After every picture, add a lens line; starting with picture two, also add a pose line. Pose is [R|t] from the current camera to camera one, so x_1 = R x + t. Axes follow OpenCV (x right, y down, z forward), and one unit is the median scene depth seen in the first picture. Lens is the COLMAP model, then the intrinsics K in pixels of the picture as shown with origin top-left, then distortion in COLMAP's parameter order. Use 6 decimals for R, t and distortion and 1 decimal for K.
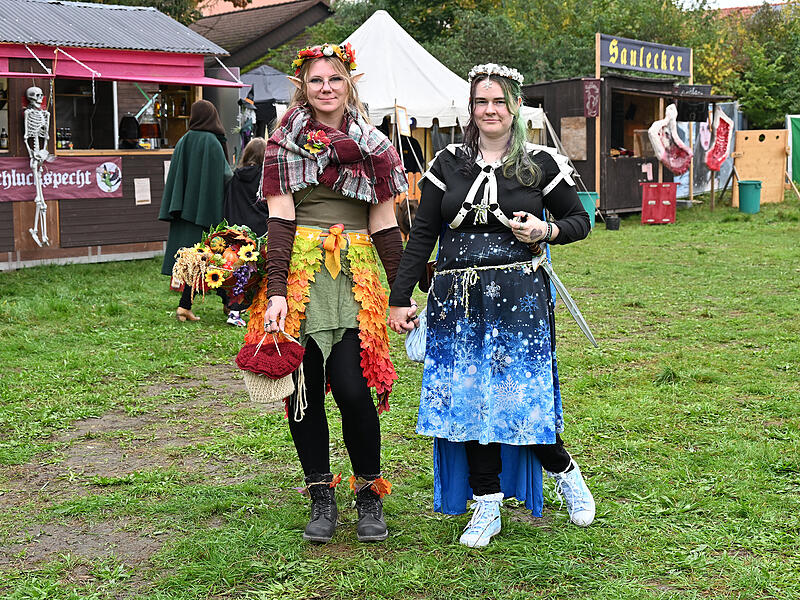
lens RADIAL K [[1353.4, 0, 400.2], [0, 1353.4, 299.8], [0, 0, 1]] dist [-0.005848, 0.000000]
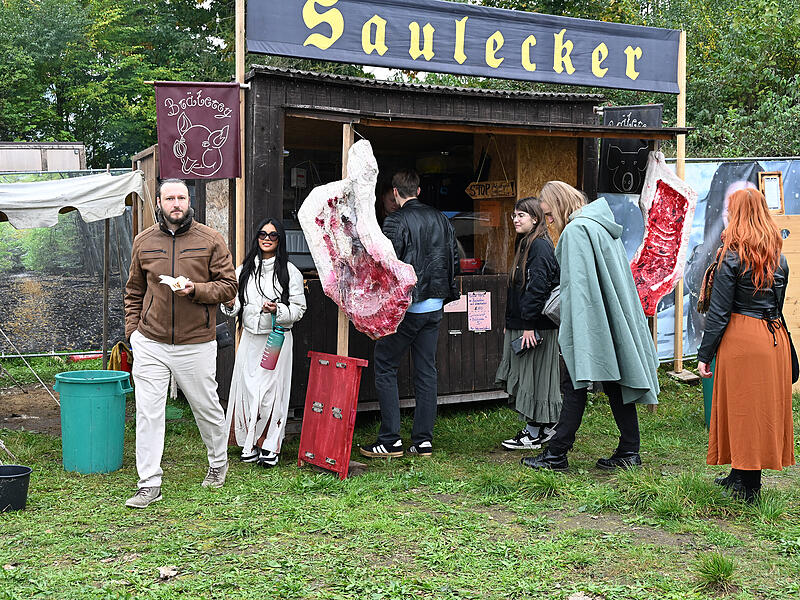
lens RADIAL K [[1017.4, 0, 401.5], [0, 1017.4, 293.3], [0, 0, 1]] dist [0.008616, 0.000000]
pose [[0.888025, 0.038635, -0.458169, 0.314643], [-0.060417, 0.997628, -0.032975, -0.090040], [0.455809, 0.056964, 0.888253, 0.722047]]
